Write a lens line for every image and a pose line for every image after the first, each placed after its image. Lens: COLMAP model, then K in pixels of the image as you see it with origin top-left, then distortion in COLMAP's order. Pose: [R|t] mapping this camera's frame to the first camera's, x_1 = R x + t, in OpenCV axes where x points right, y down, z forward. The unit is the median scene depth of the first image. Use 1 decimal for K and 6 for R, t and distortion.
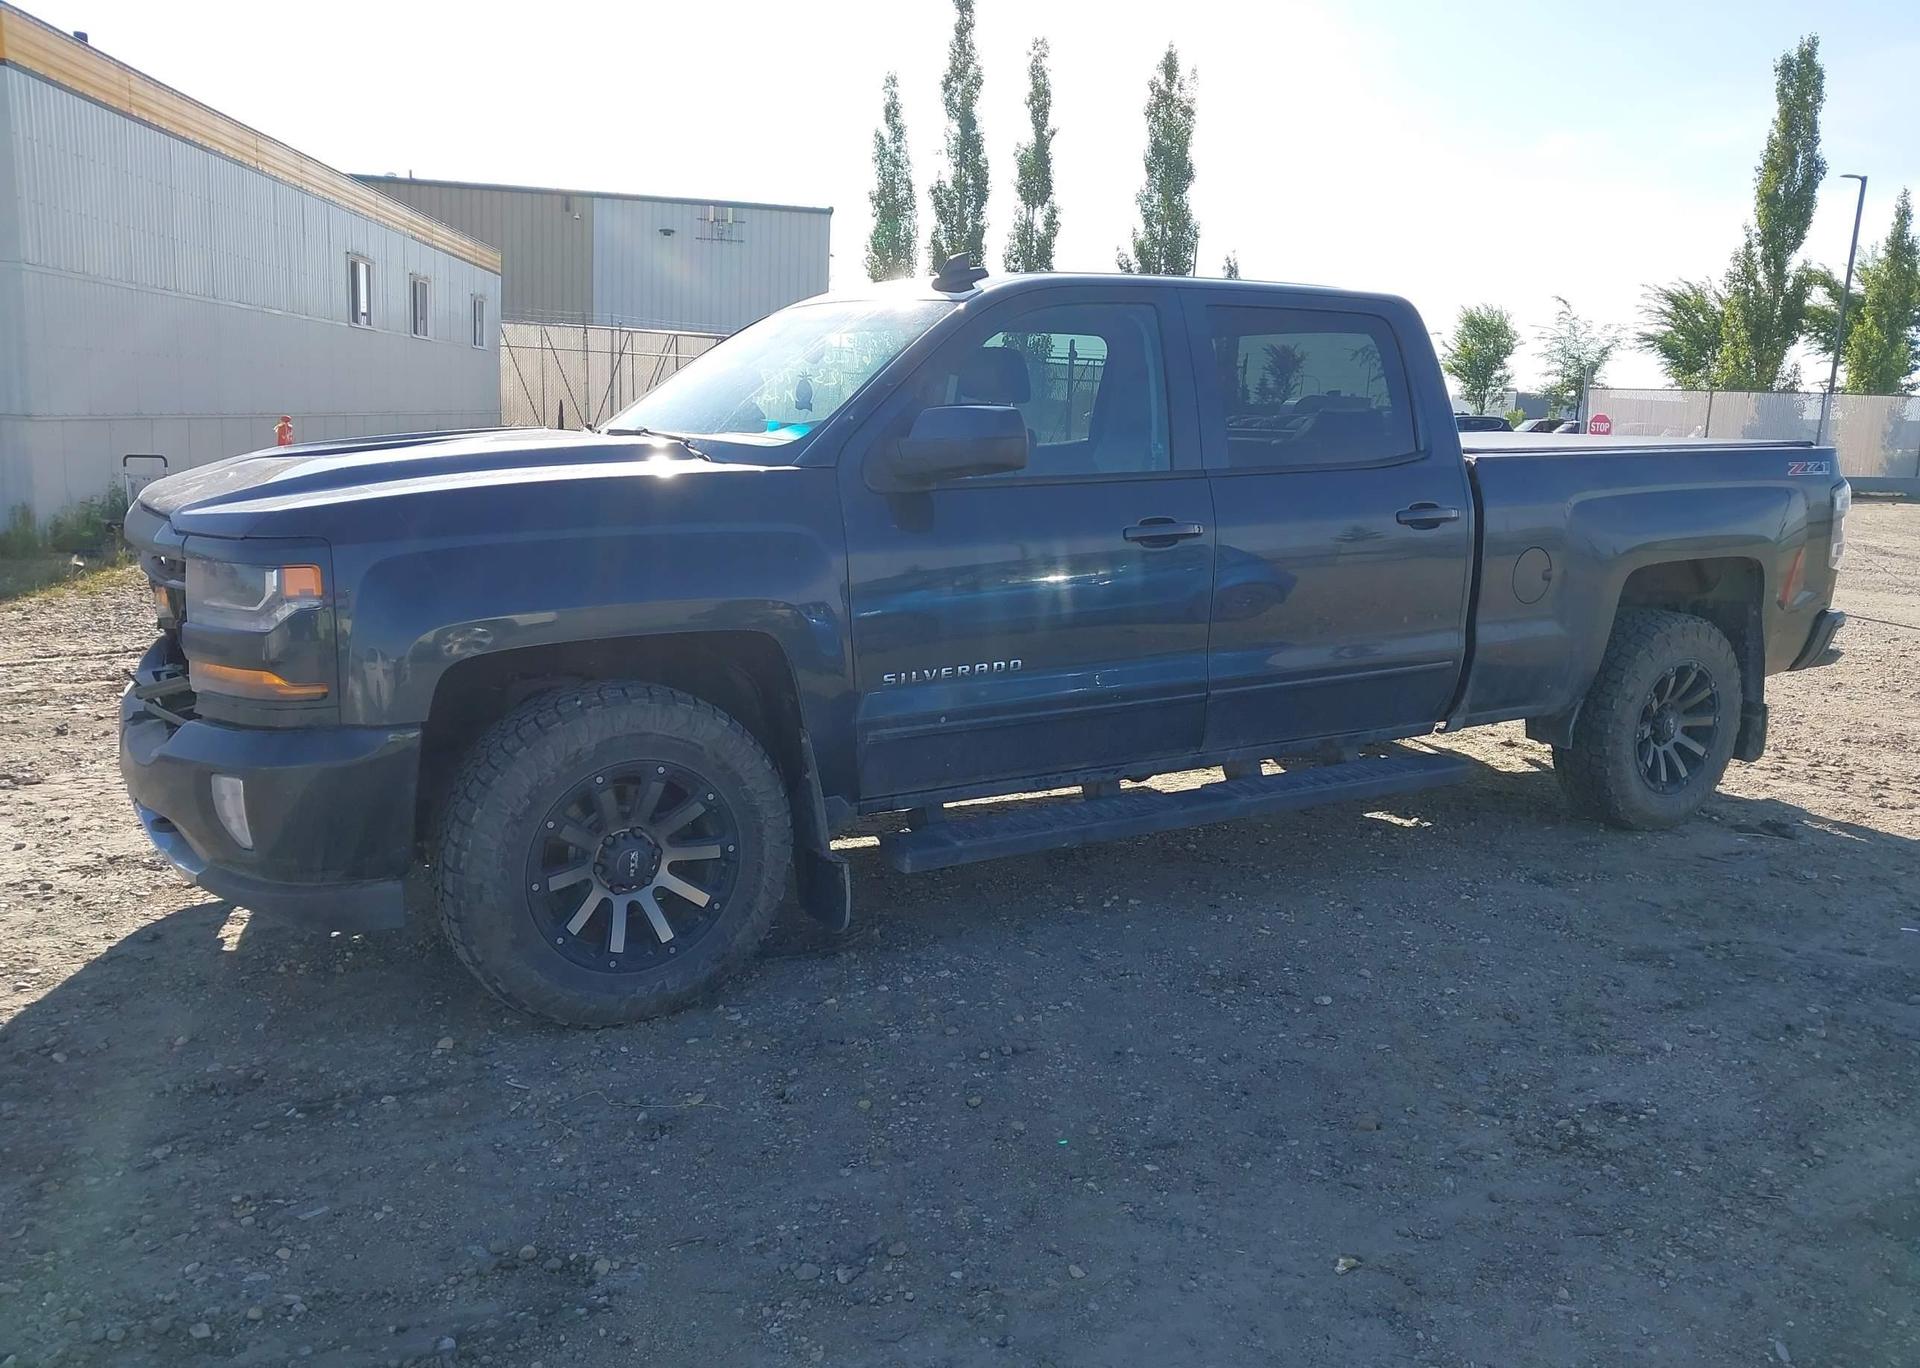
lens RADIAL K [[1530.9, 0, 973.7], [0, 1530.9, 684.9], [0, 0, 1]] dist [0.022940, -0.021508]
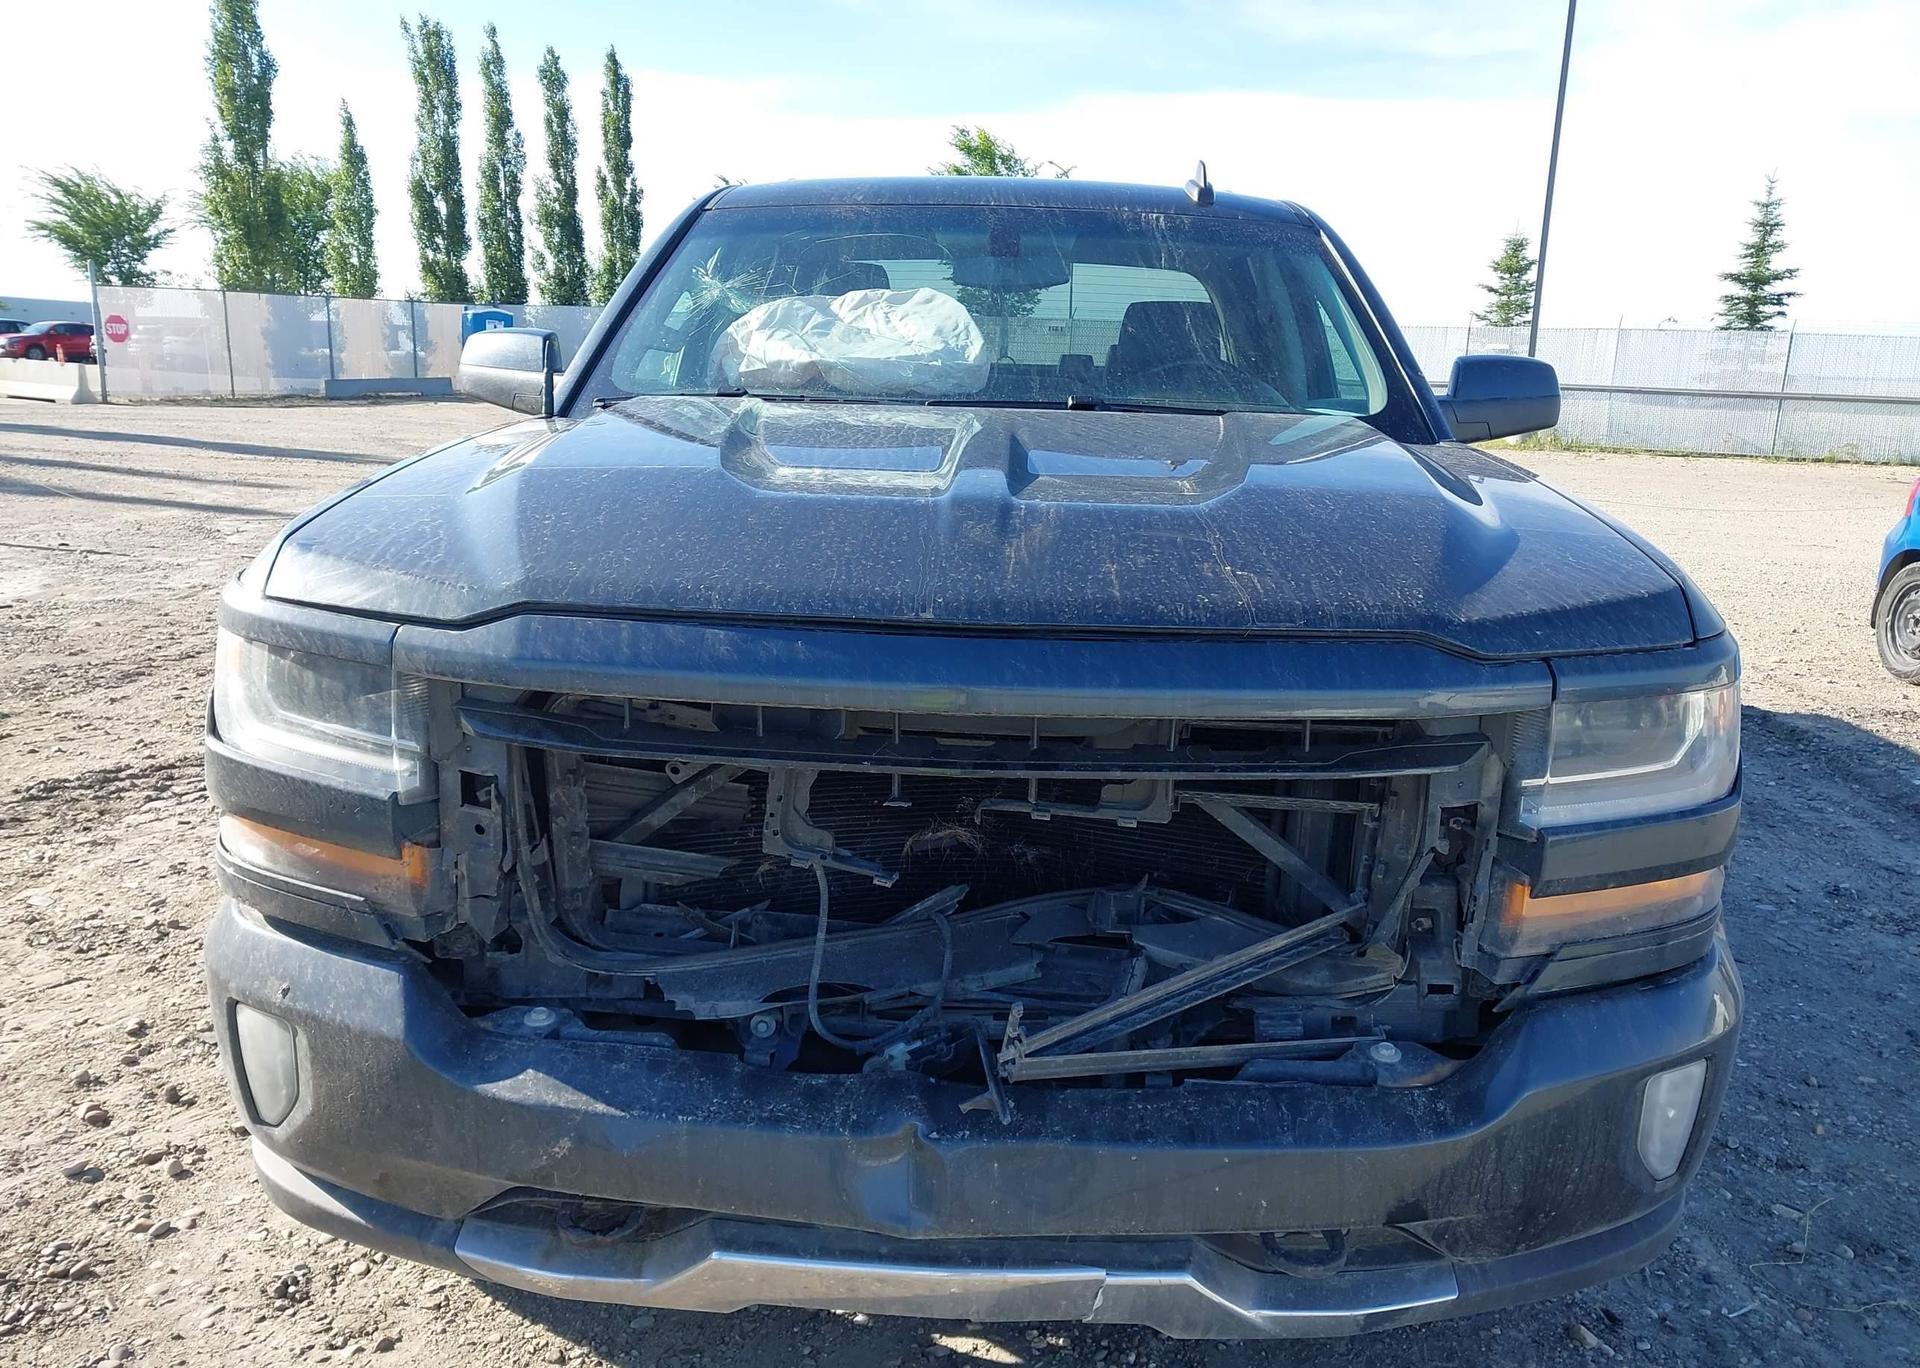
lens RADIAL K [[1530.9, 0, 959.0], [0, 1530.9, 673.5], [0, 0, 1]] dist [0.022940, -0.021508]
pose [[0.528938, -0.185604, 0.828116, -0.111160], [0.136906, 0.981672, 0.132575, -0.019966], [-0.837545, 0.043250, 0.544654, 0.095458]]
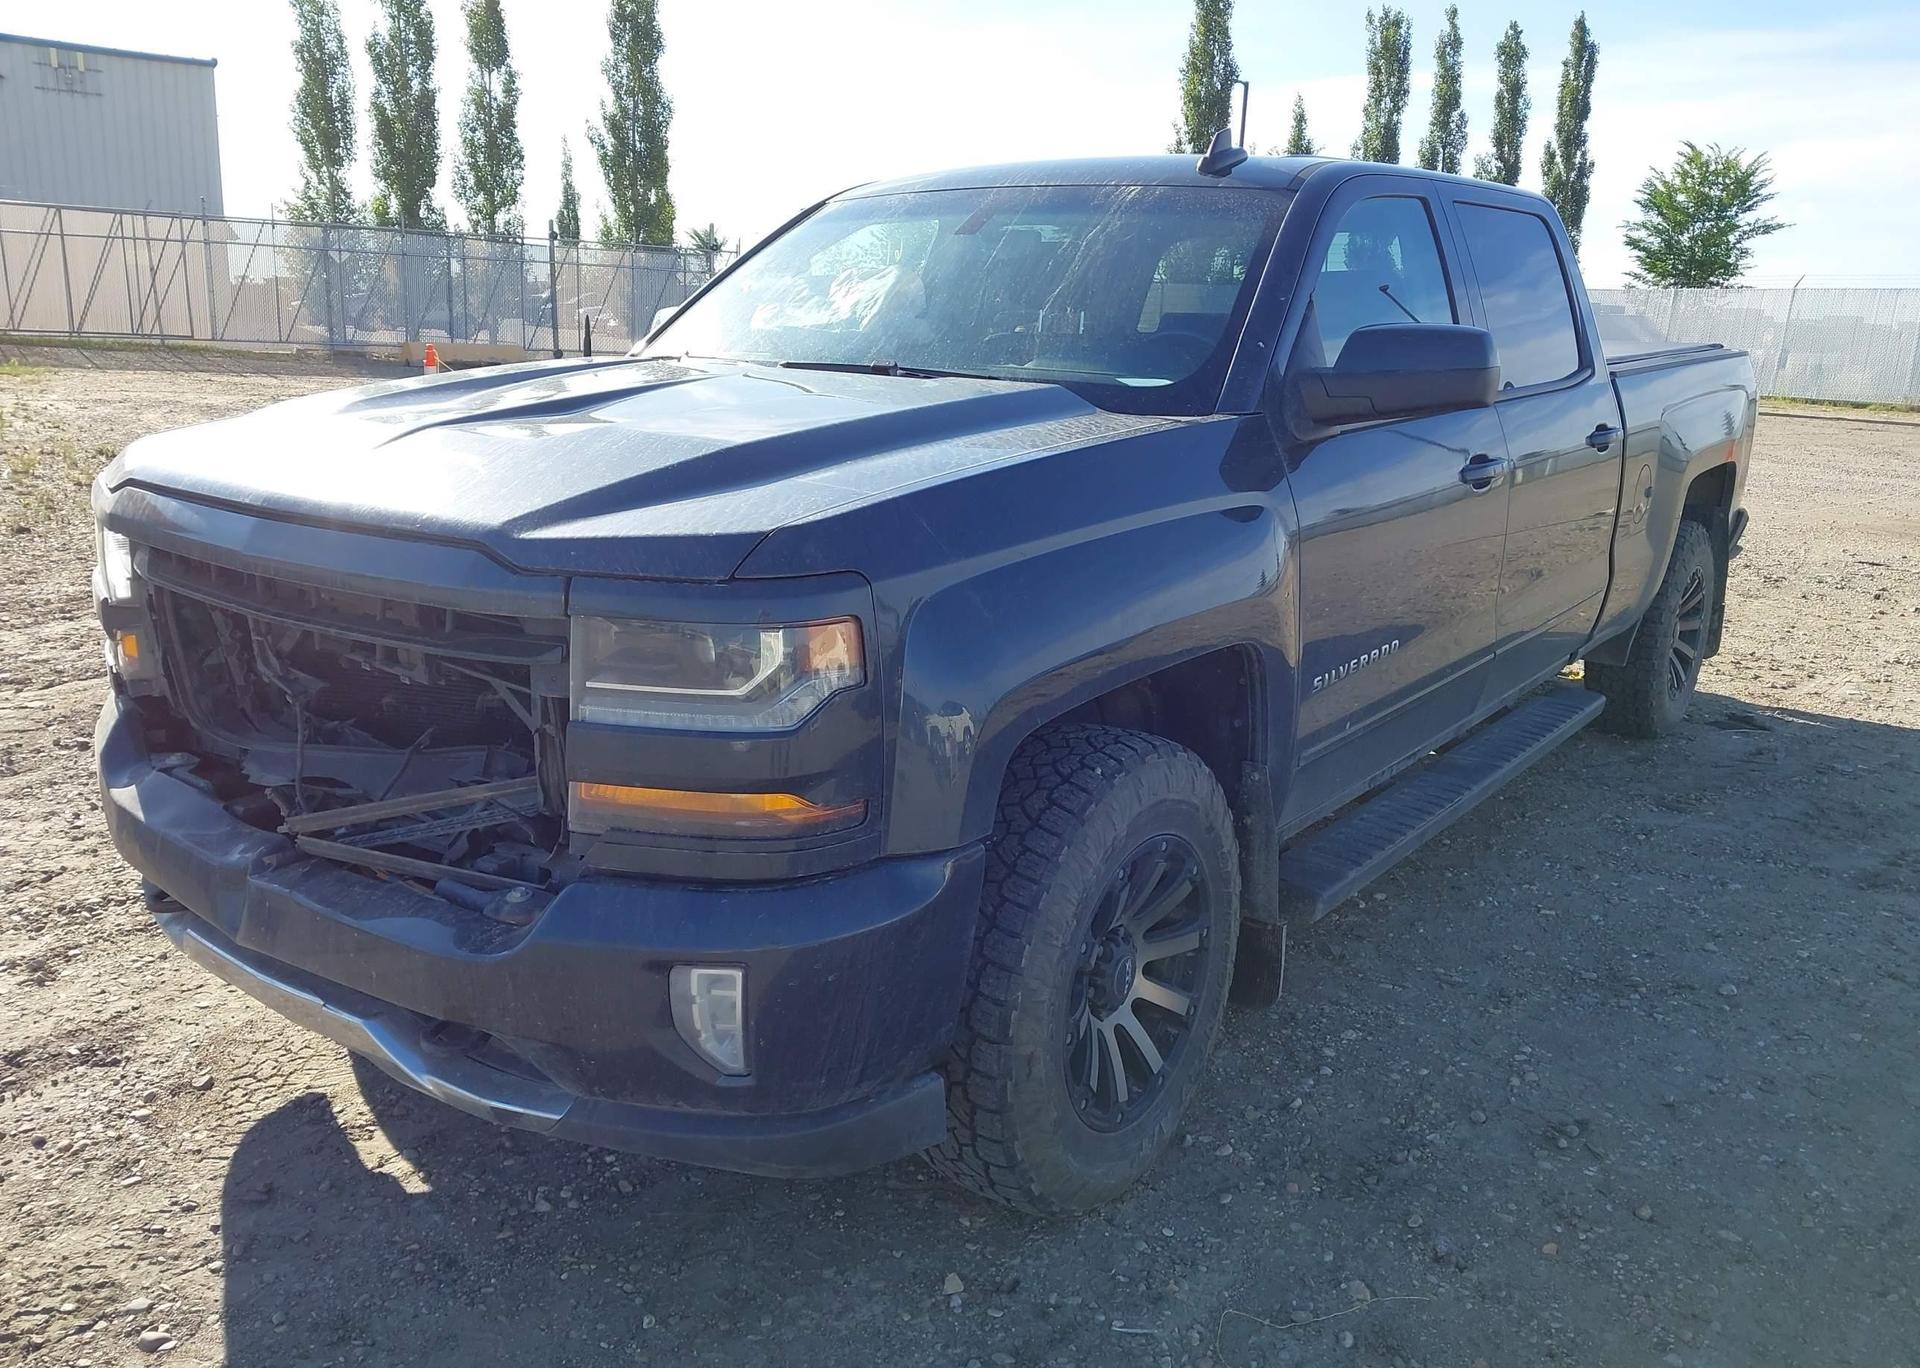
lens RADIAL K [[1530.9, 0, 970.1], [0, 1530.9, 682.8], [0, 0, 1]] dist [0.022940, -0.021508]
pose [[0.926646, -0.093973, 0.363999, -0.062180], [0.068386, 0.994235, 0.082588, -0.009925], [-0.369662, -0.051637, 0.927730, 0.041626]]
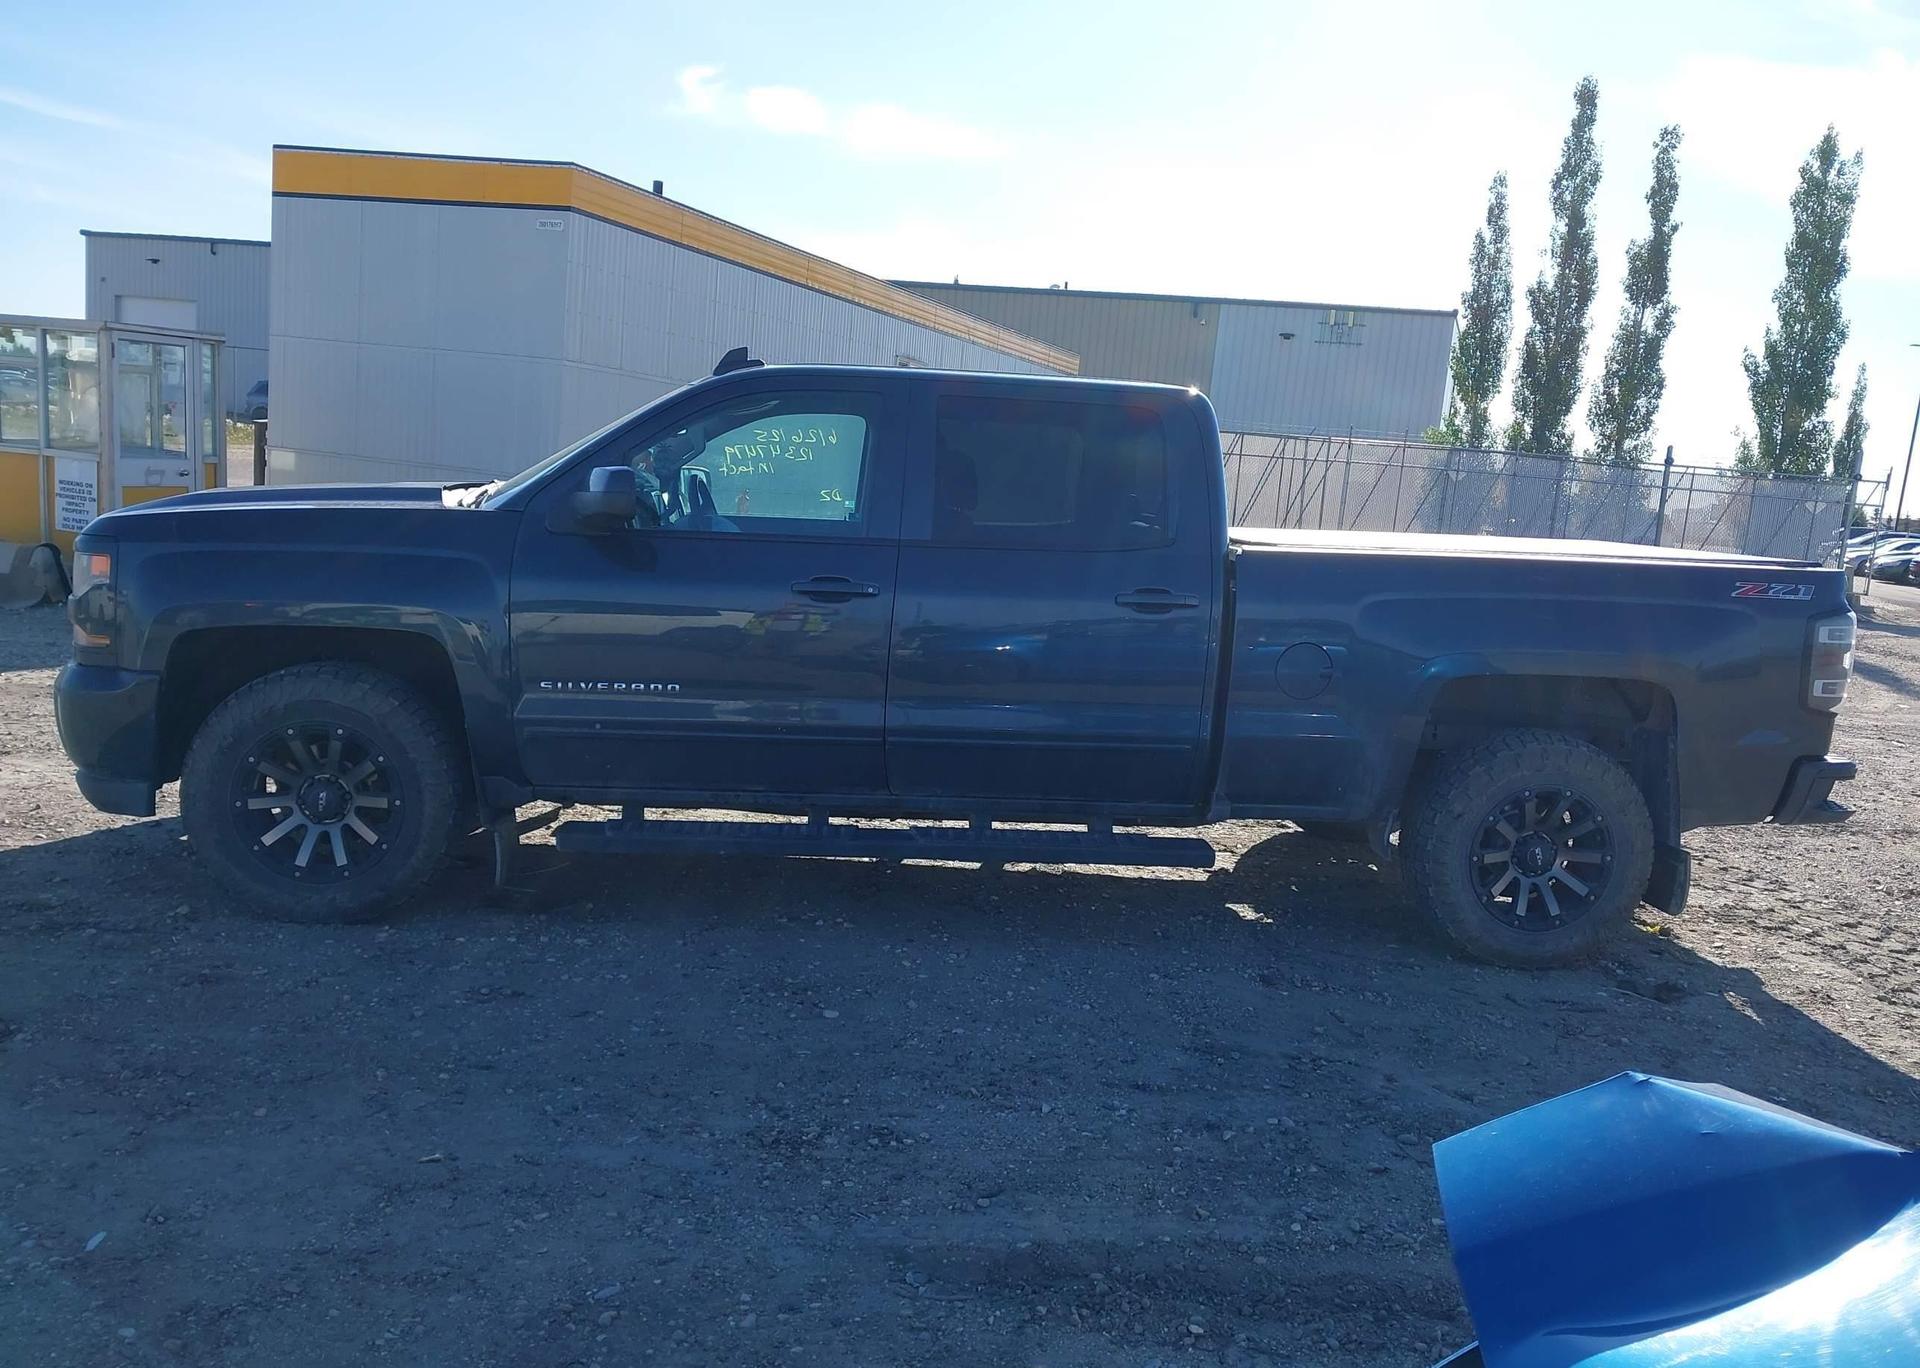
lens RADIAL K [[1530.9, 0, 979.8], [0, 1530.9, 691.9], [0, 0, 1]] dist [0.022940, -0.021508]
pose [[0.900127, 0.095350, -0.425065, 0.095891], [-0.120411, 0.992195, -0.032416, -0.000156], [0.418656, 0.080361, 0.904582, 0.004321]]
